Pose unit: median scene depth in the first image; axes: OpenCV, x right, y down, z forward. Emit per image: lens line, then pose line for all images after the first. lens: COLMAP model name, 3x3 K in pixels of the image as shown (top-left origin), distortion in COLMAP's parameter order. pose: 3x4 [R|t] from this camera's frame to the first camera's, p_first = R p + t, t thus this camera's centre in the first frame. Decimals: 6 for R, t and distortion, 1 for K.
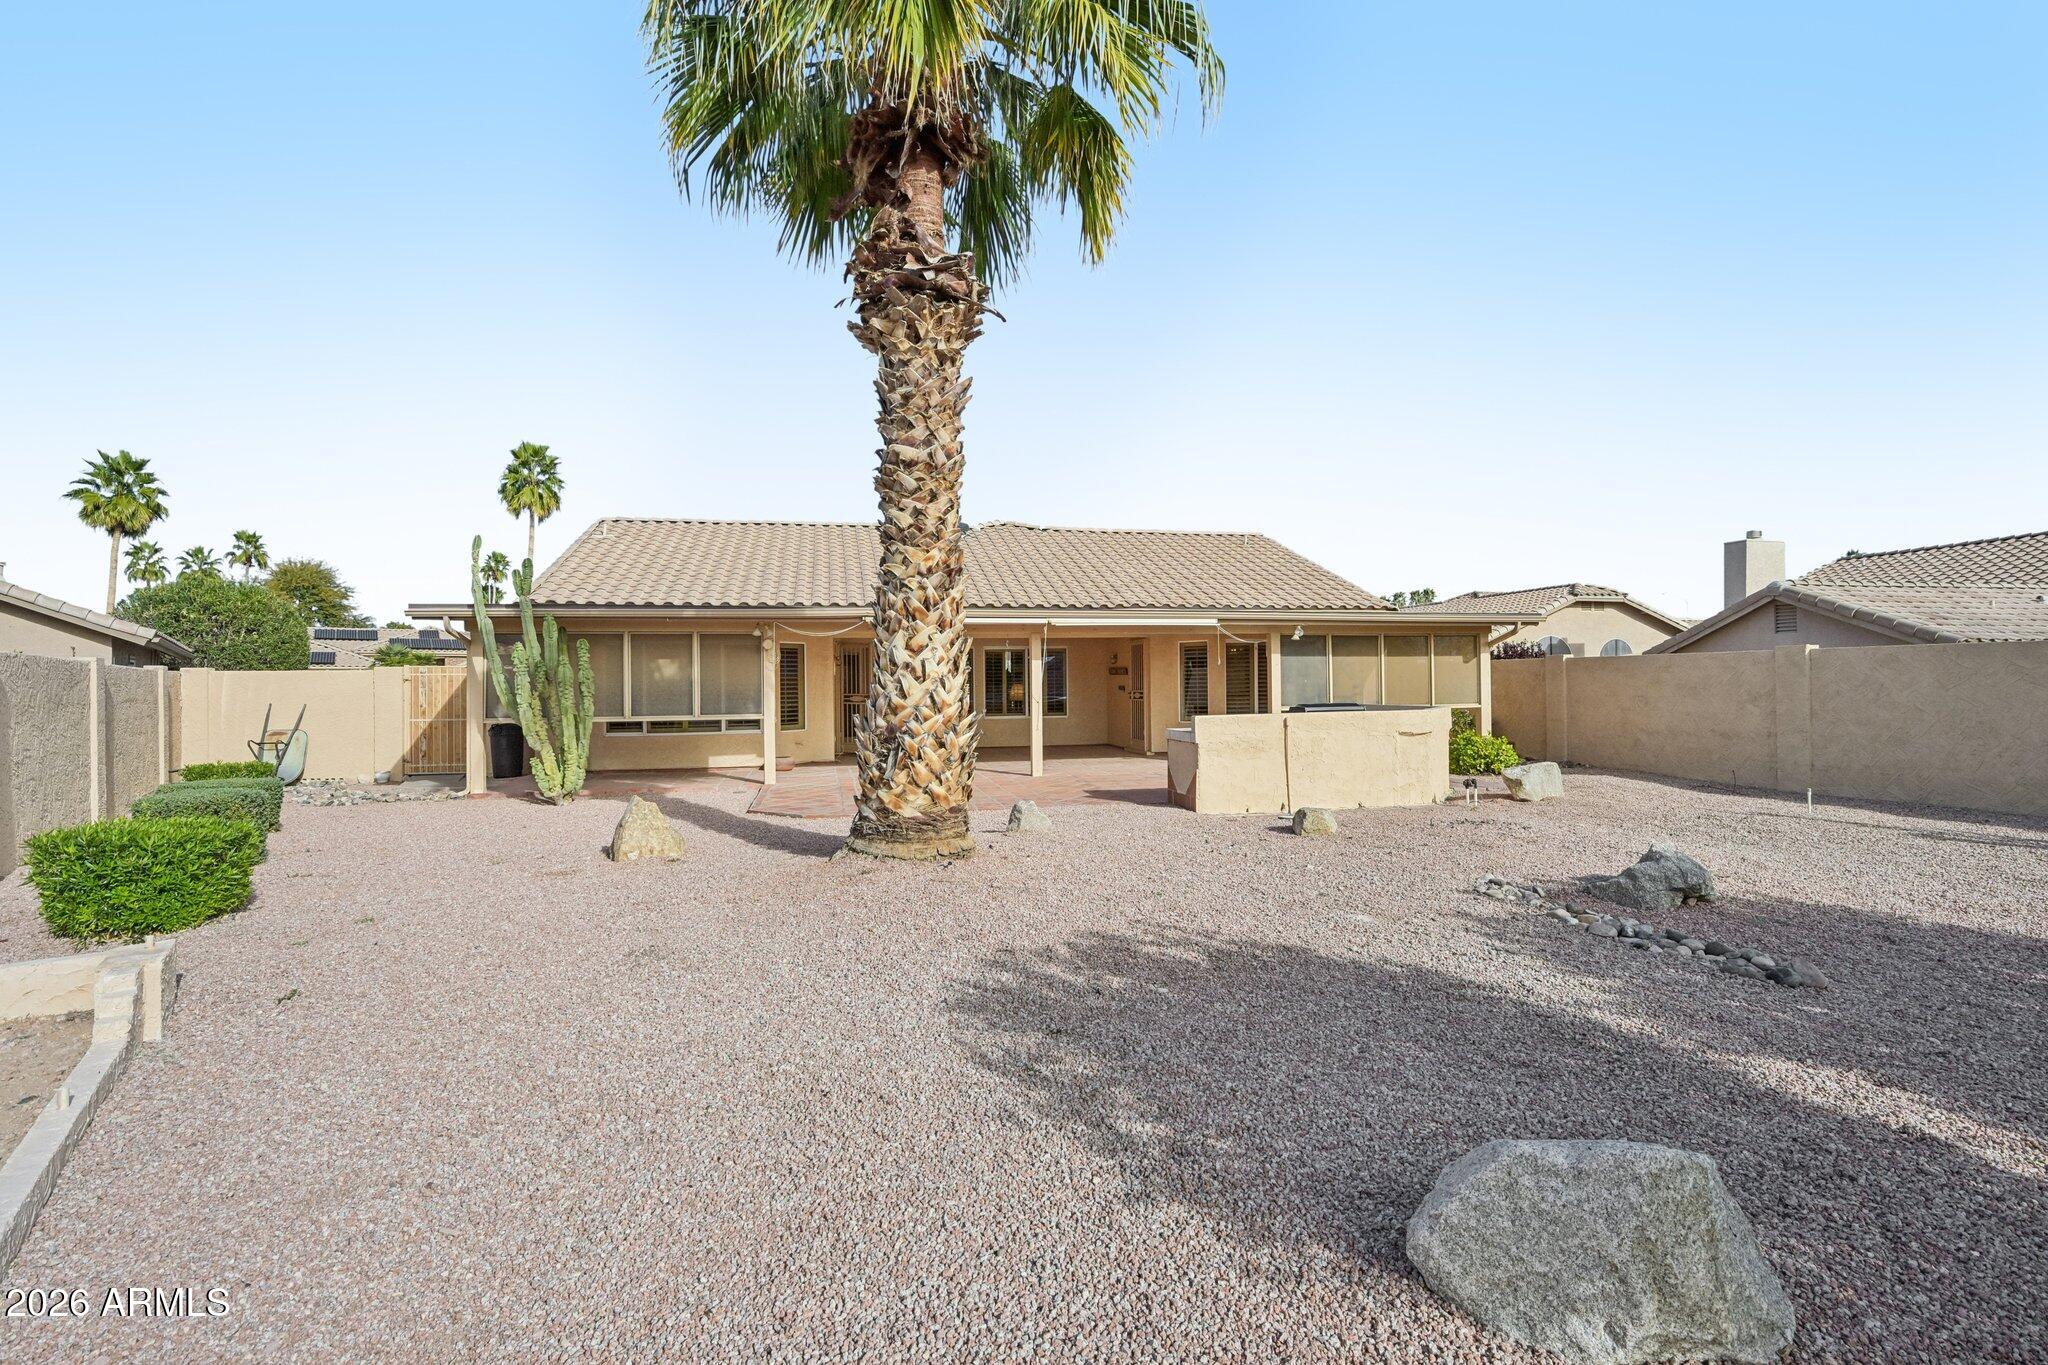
lens RADIAL K [[931.7, 0, 1036.1], [0, 931.7, 685.8], [0, 0, 1]] dist [0.001649, 0.000072]
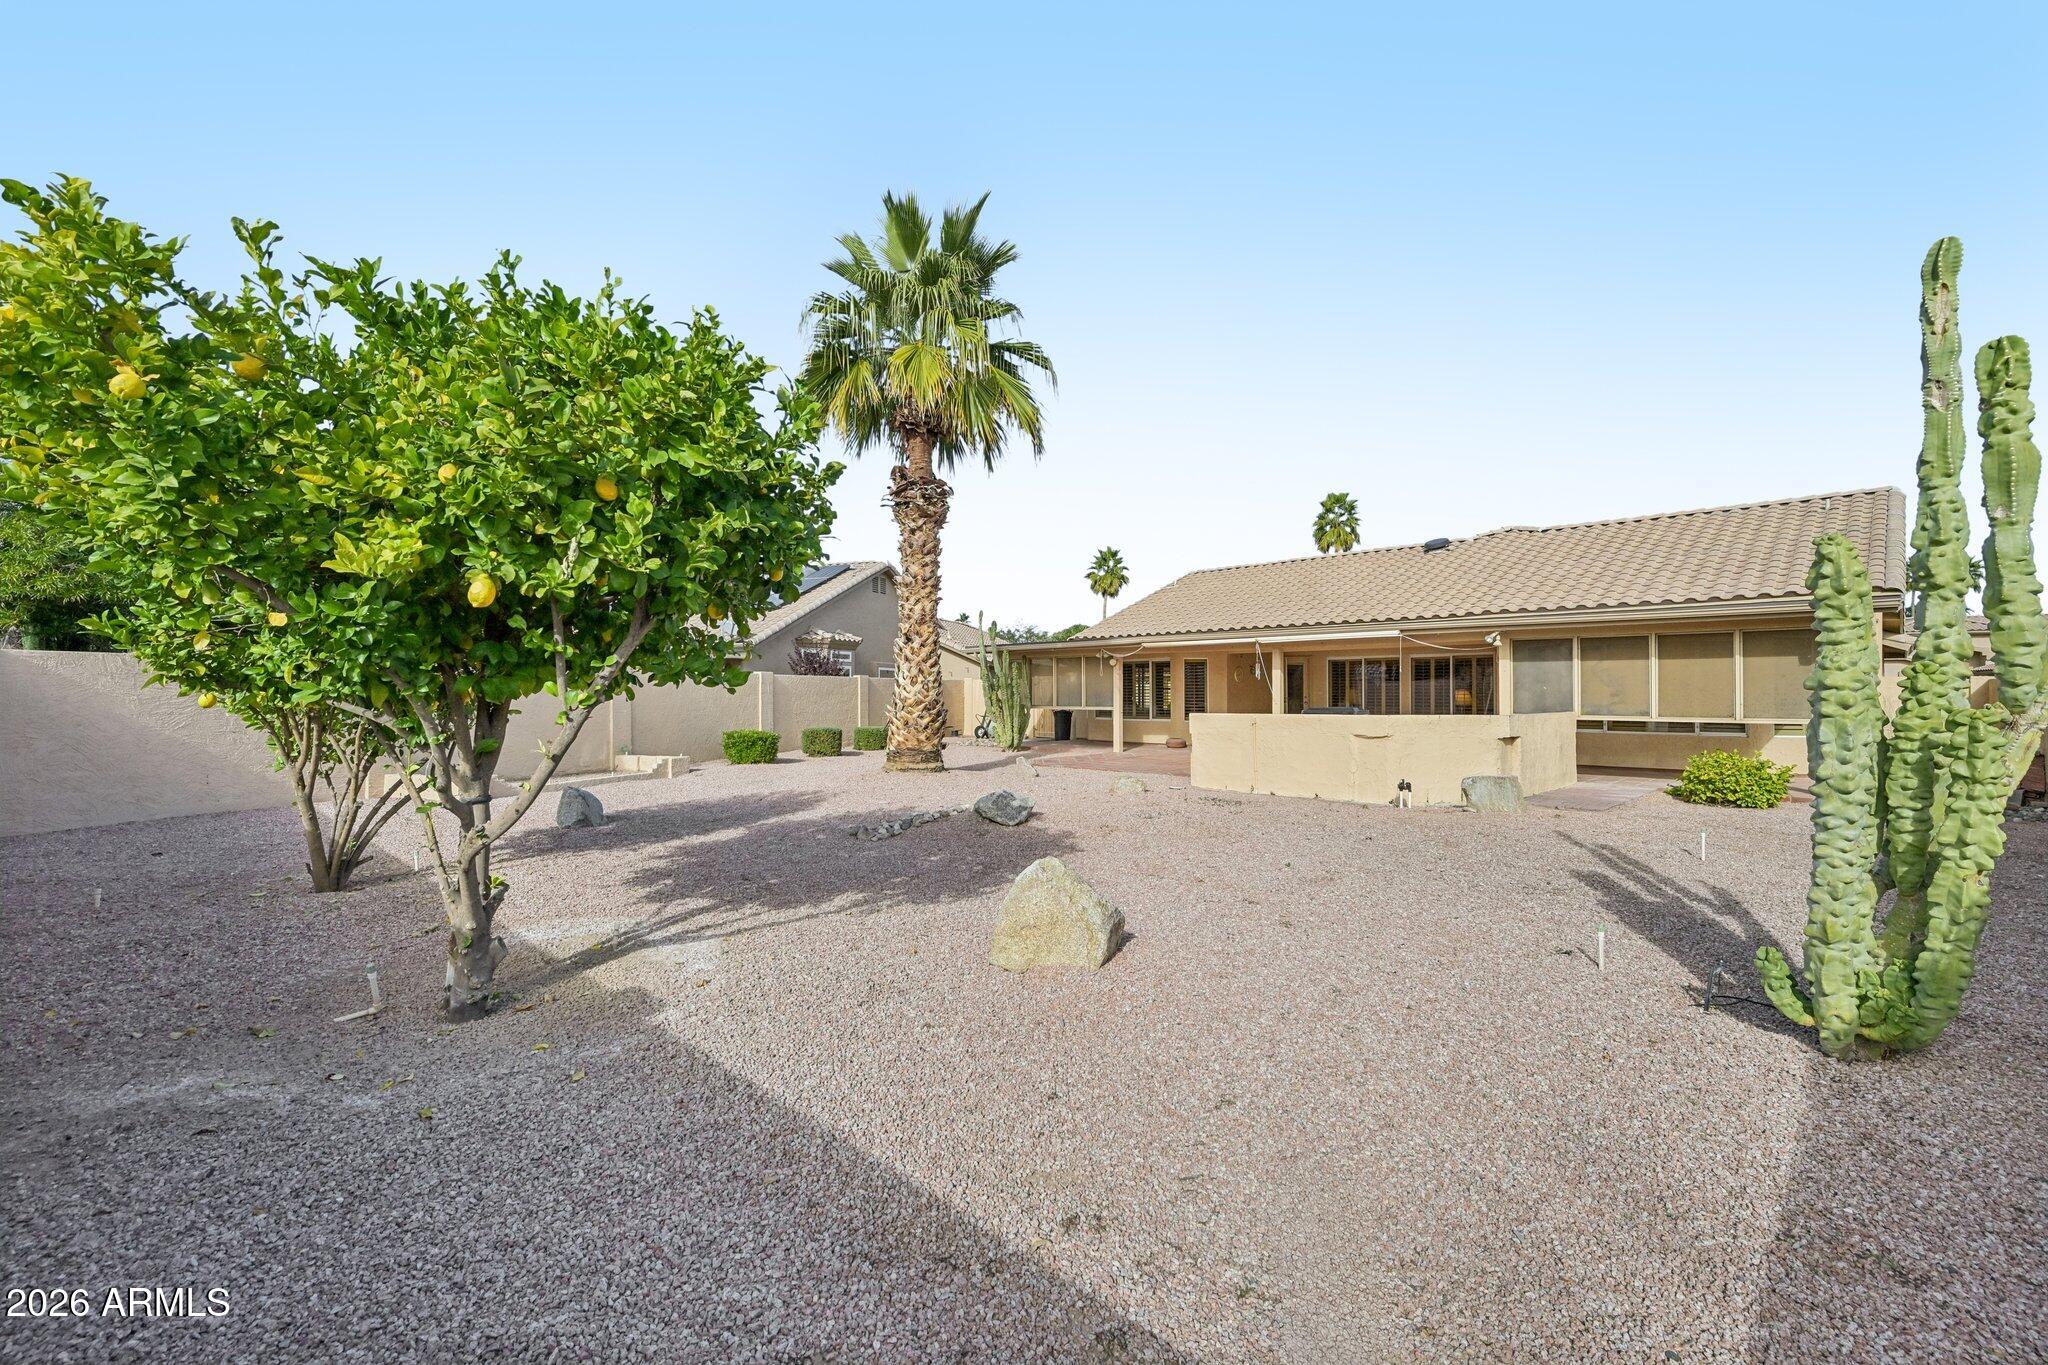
lens RADIAL K [[855.5, 0, 1015.0], [0, 855.5, 688.5], [0, 0, 1]] dist [-0.010782, -0.000216]
pose [[0.523906, 0.007514, -0.851743, 0.657131], [-0.003096, 0.999971, 0.006918, -0.007721], [0.851770, -0.000987, 0.523914, 0.084363]]
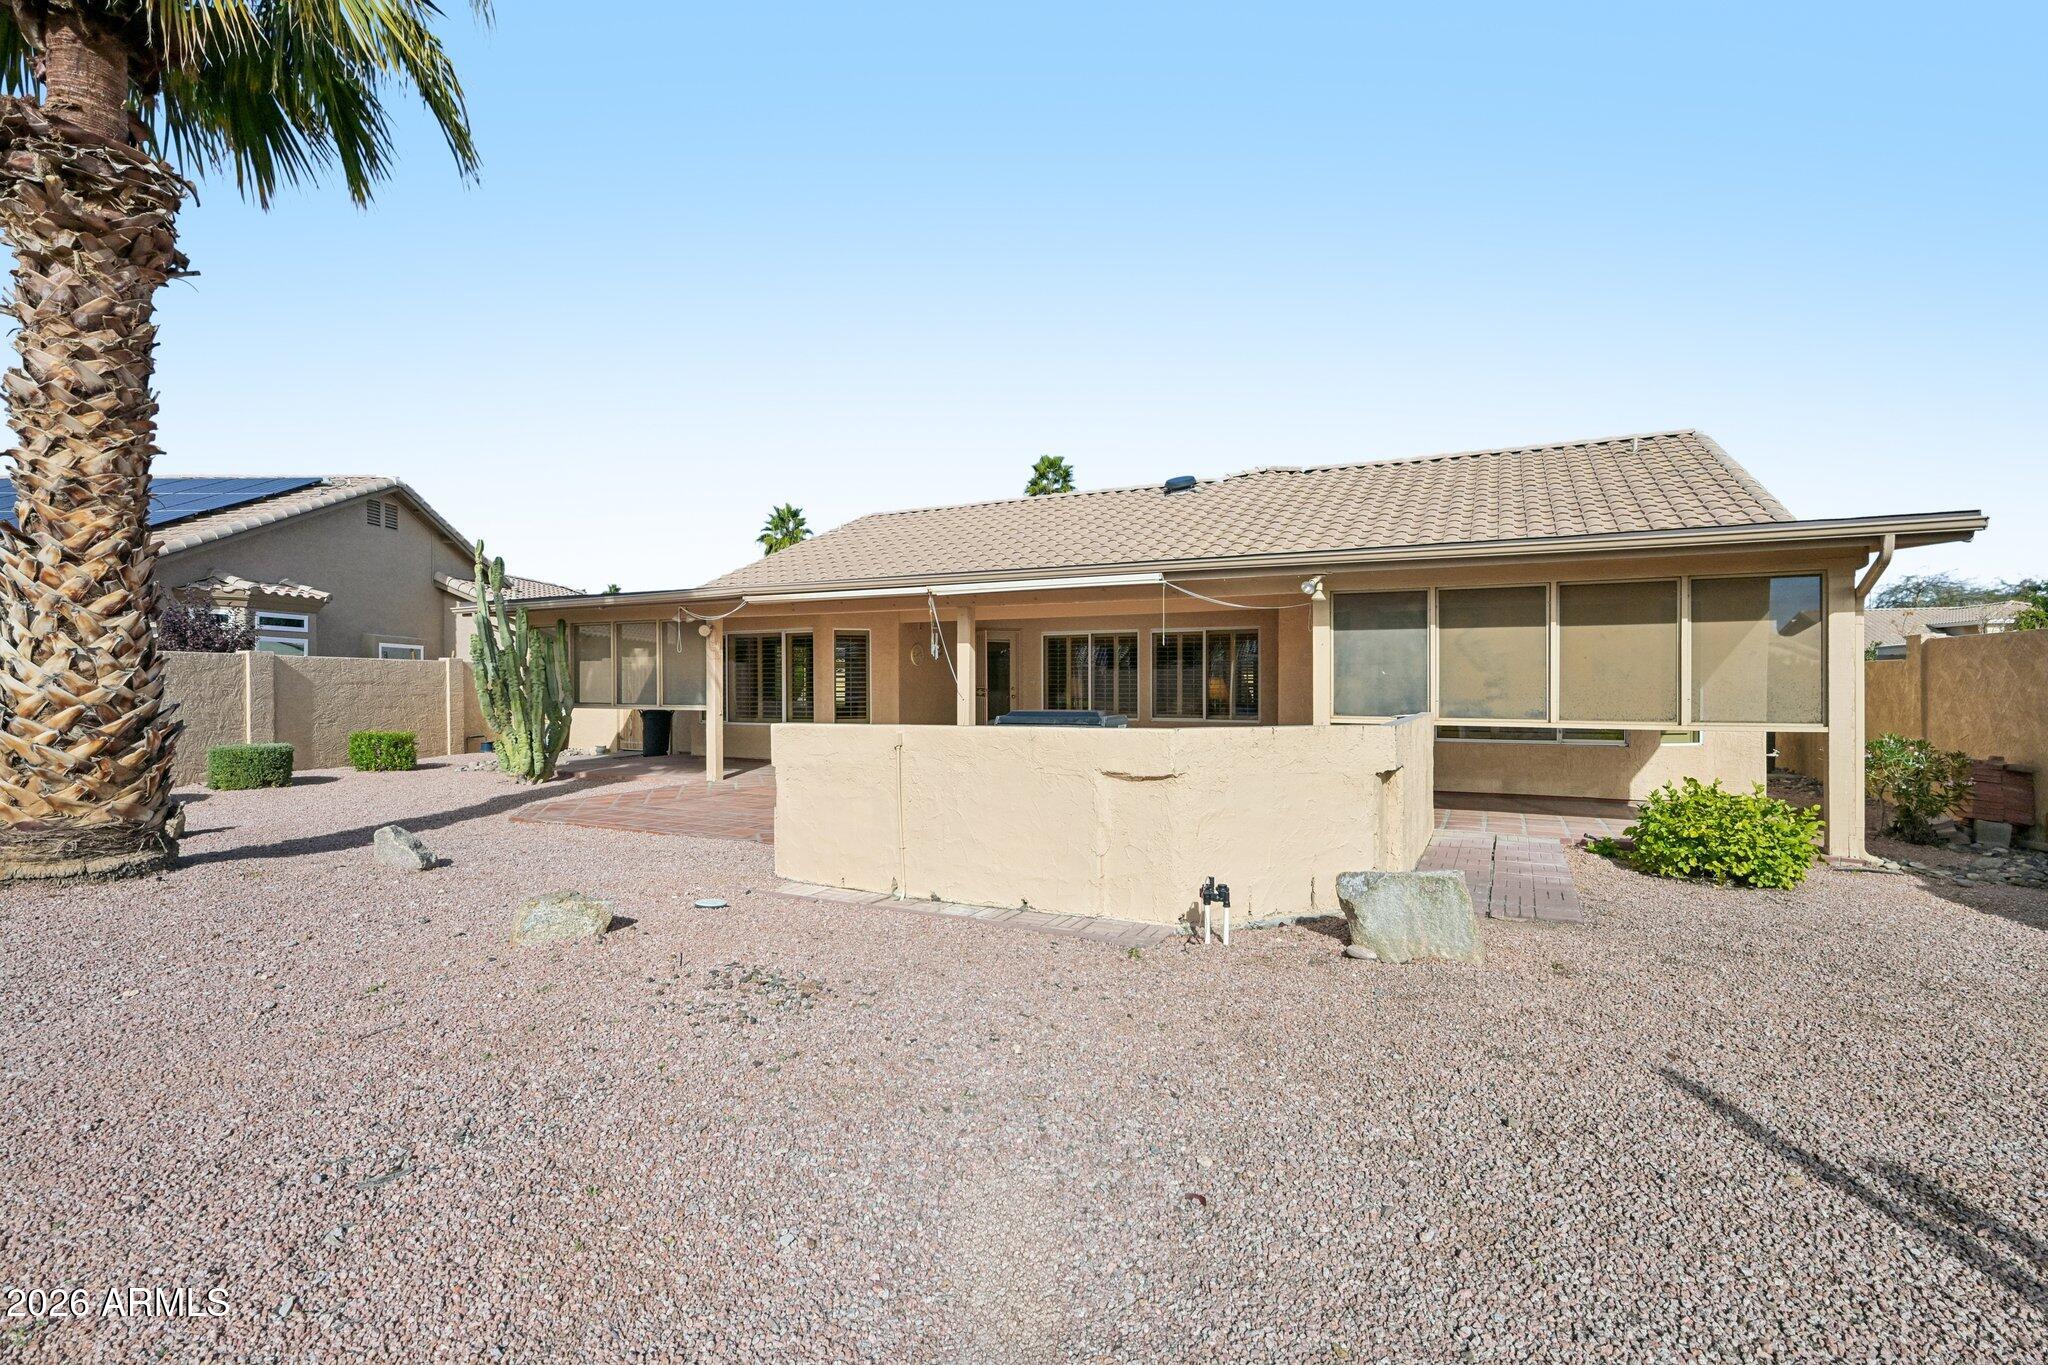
lens RADIAL K [[931.7, 0, 1010.6], [0, 931.7, 685.2], [0, 0, 1]] dist [0.001649, 0.000072]
pose [[0.765026, 0.012246, -0.643883, 0.426539], [-0.006082, 0.999912, 0.011792, -0.002501], [0.643971, -0.005105, 0.765033, 0.371963]]
